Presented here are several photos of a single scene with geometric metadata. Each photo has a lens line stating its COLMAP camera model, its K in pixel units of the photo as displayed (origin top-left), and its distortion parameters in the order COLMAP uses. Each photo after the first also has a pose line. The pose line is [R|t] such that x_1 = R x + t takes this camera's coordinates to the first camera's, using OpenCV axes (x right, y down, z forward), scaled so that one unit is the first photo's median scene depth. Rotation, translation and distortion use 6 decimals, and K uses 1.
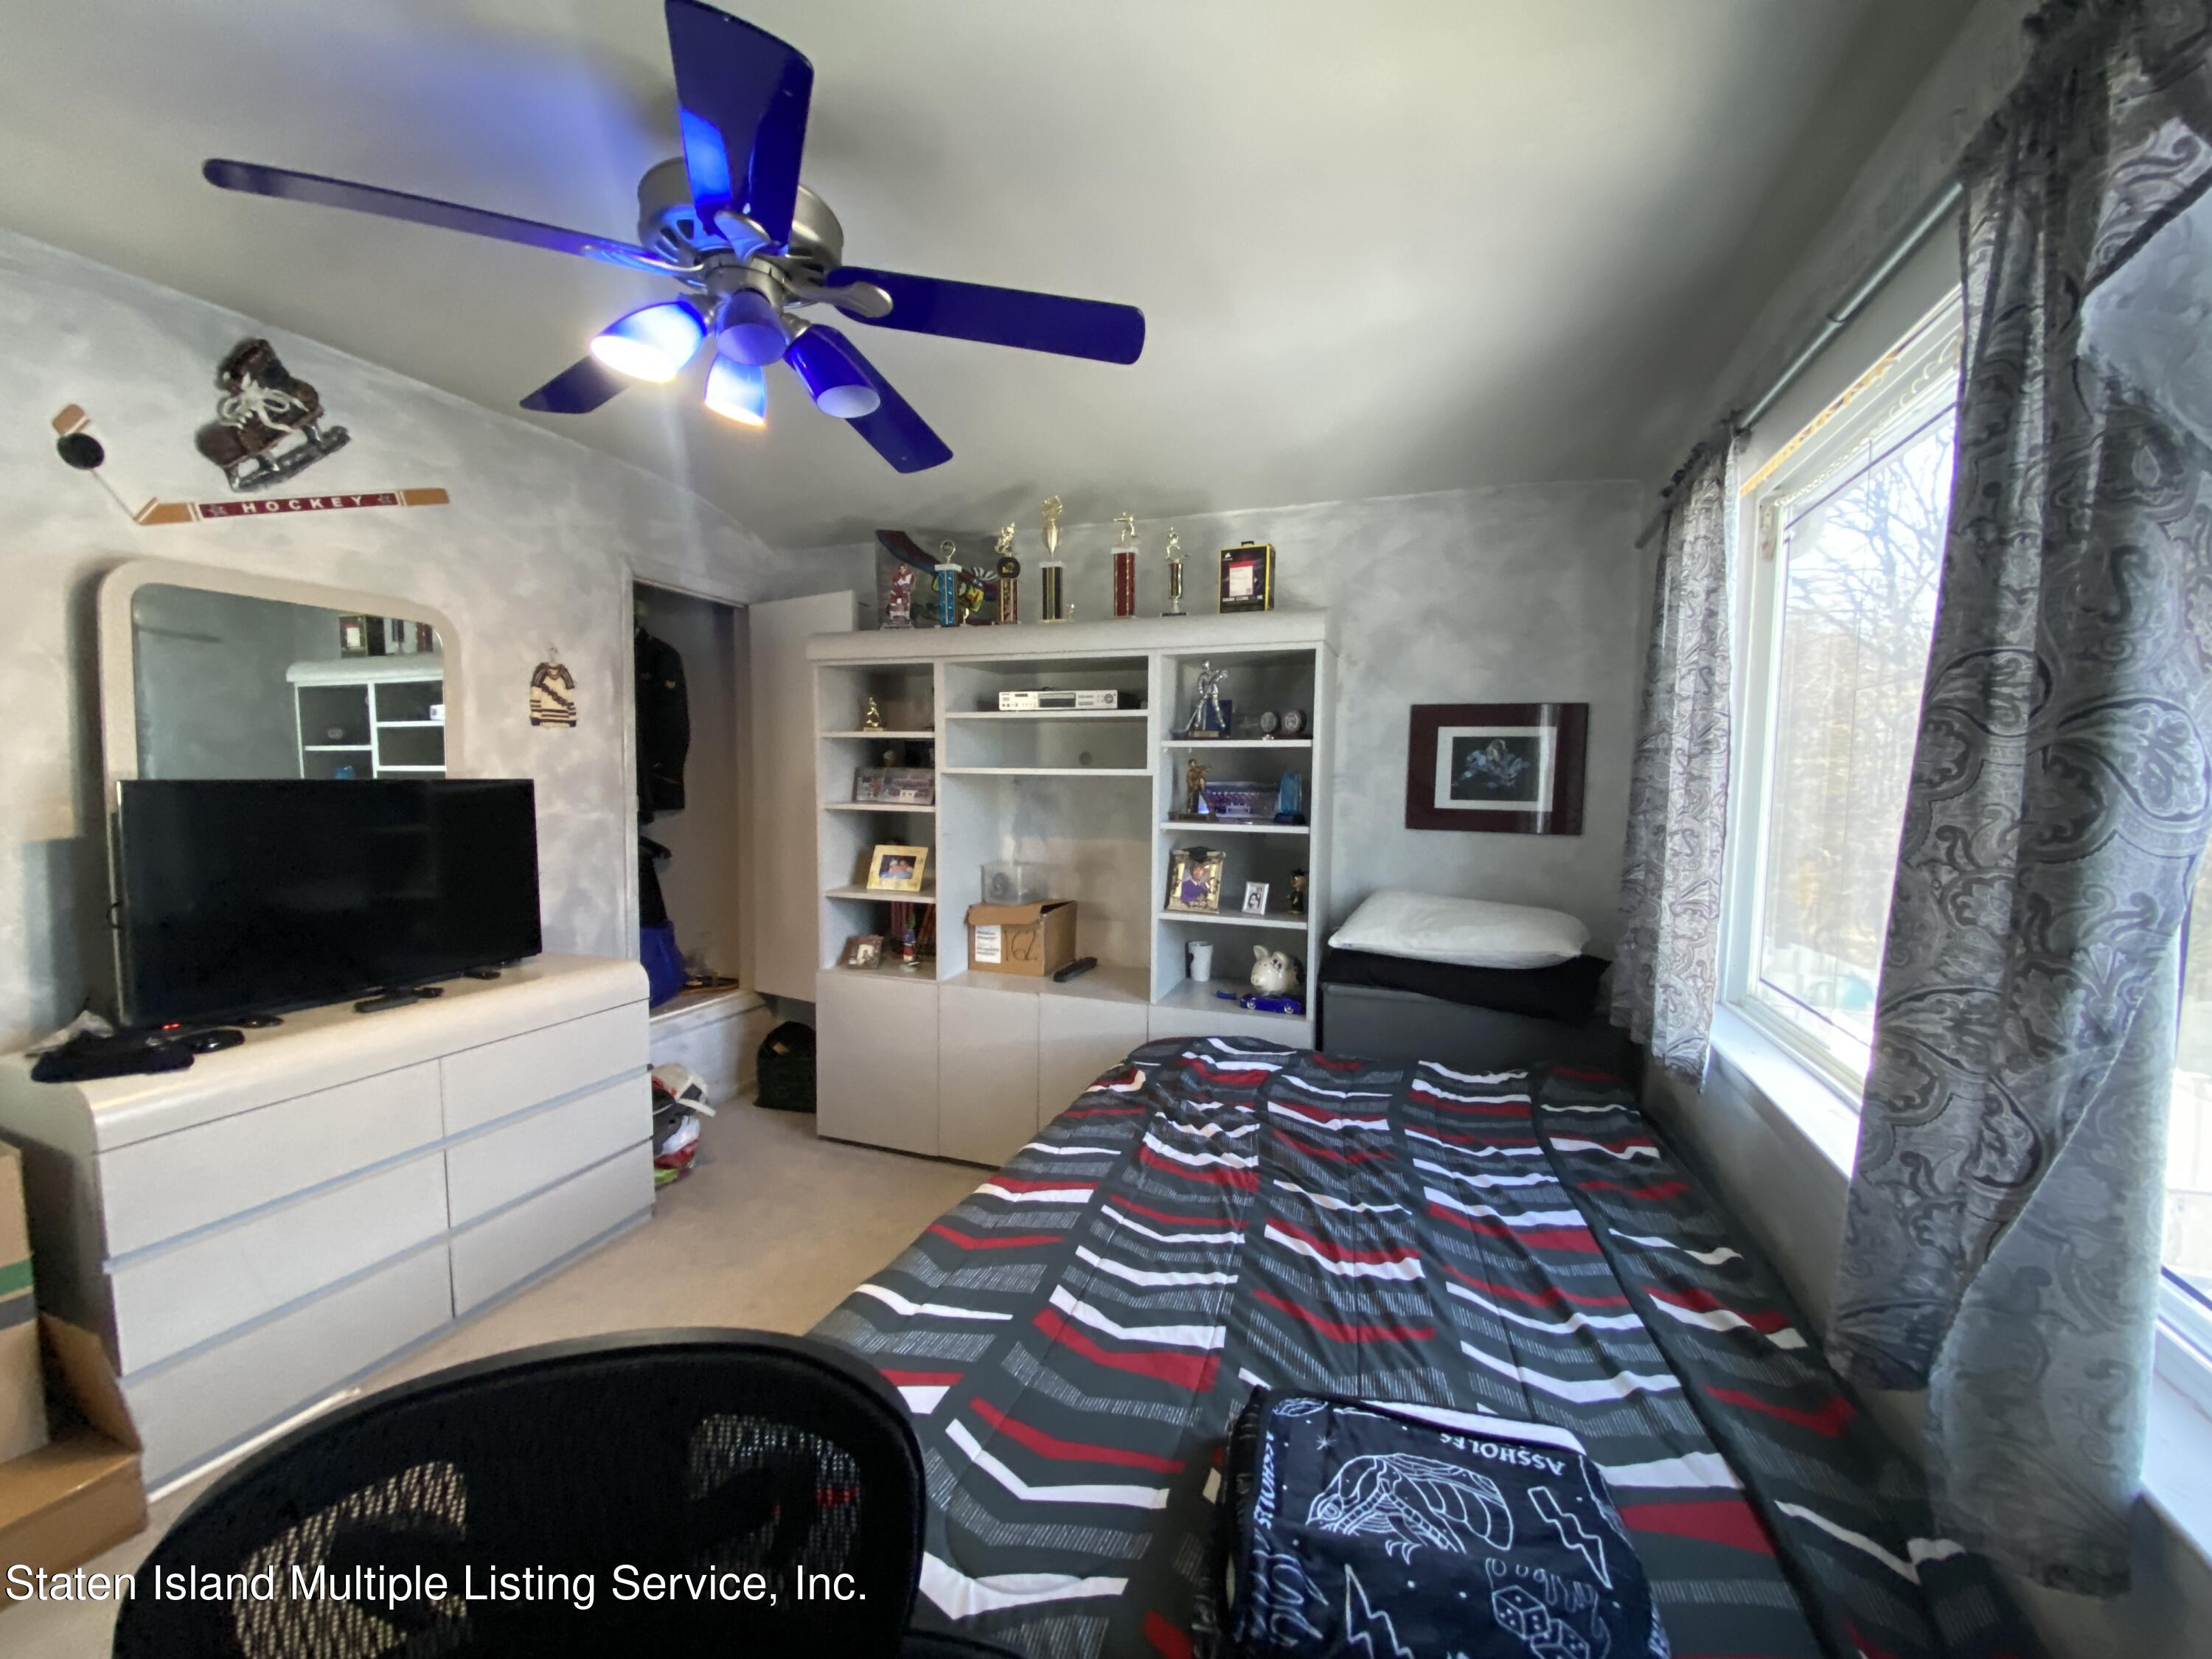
lens RADIAL K [[880.2, 0, 1106.0], [0, 880.2, 829.5], [0, 0, 1]] dist [0.000894, -0.012316]
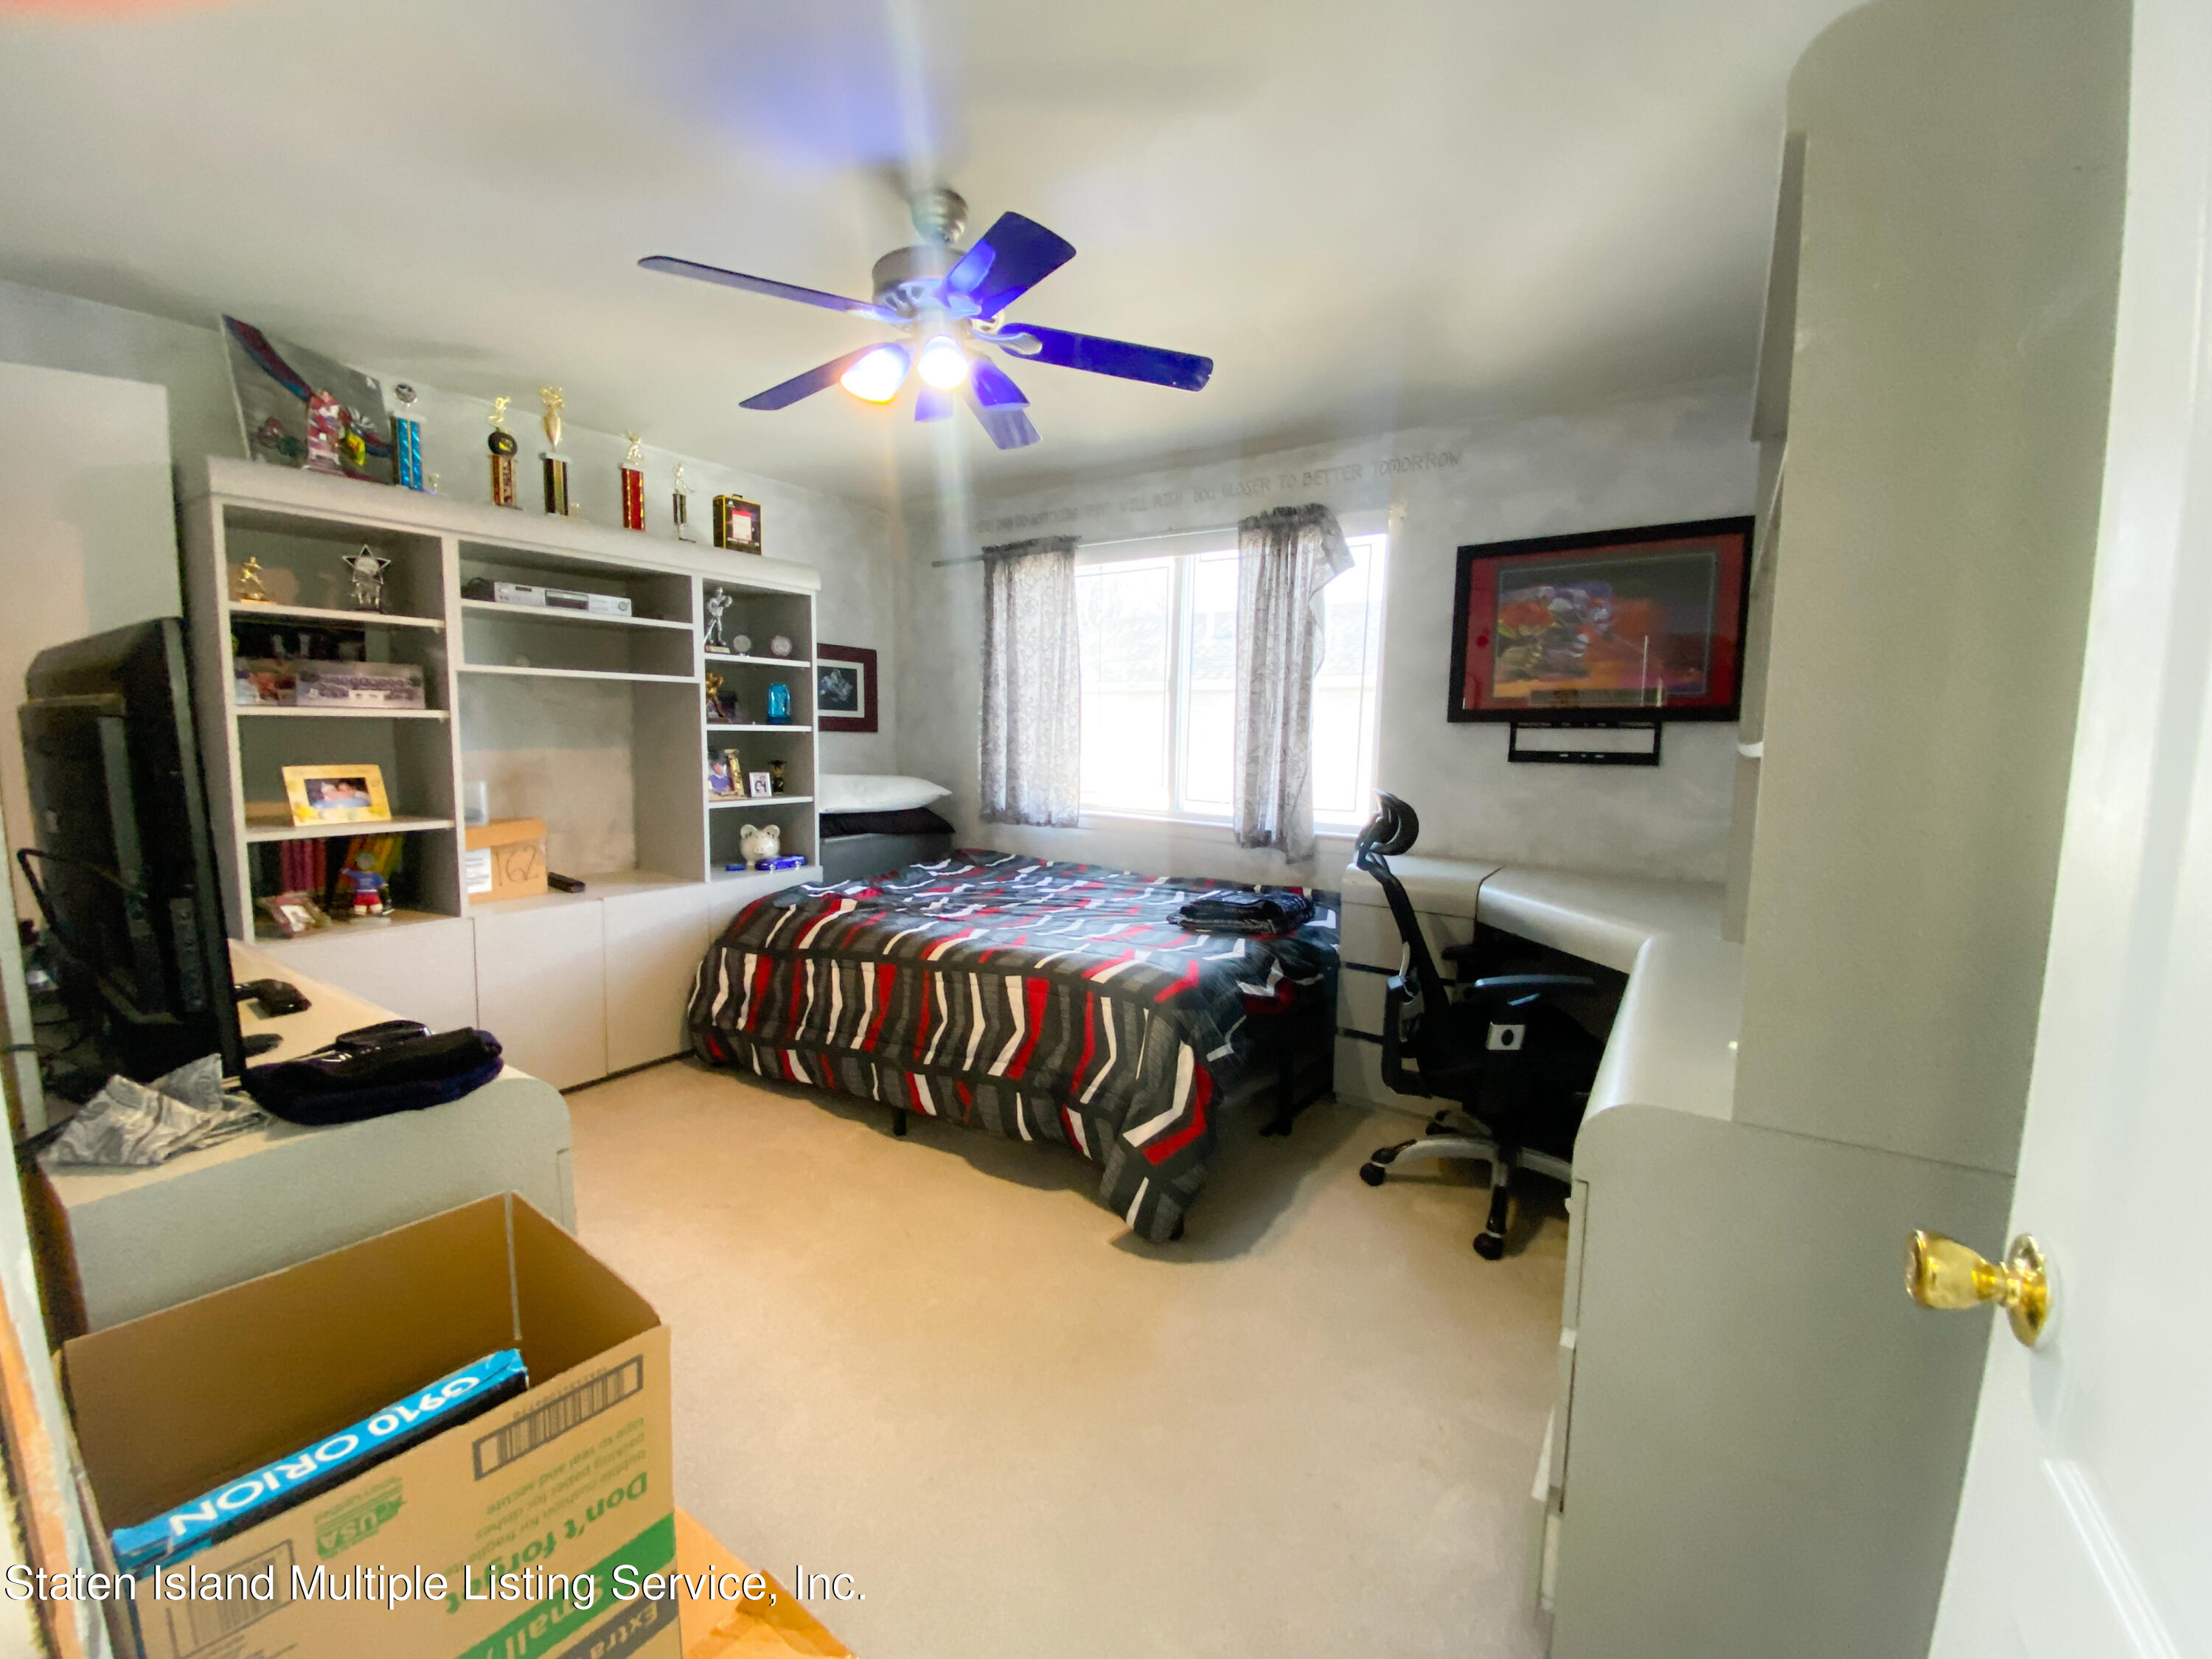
lens RADIAL K [[880.2, 0, 1106.0], [0, 880.2, 829.5], [0, 0, 1]] dist [0.000894, -0.012316]
pose [[0.251828, -0.114552, 0.960969, -0.894388], [0.058728, 0.992949, 0.102974, 0.039555], [-0.965988, 0.030504, 0.256780, 0.190015]]
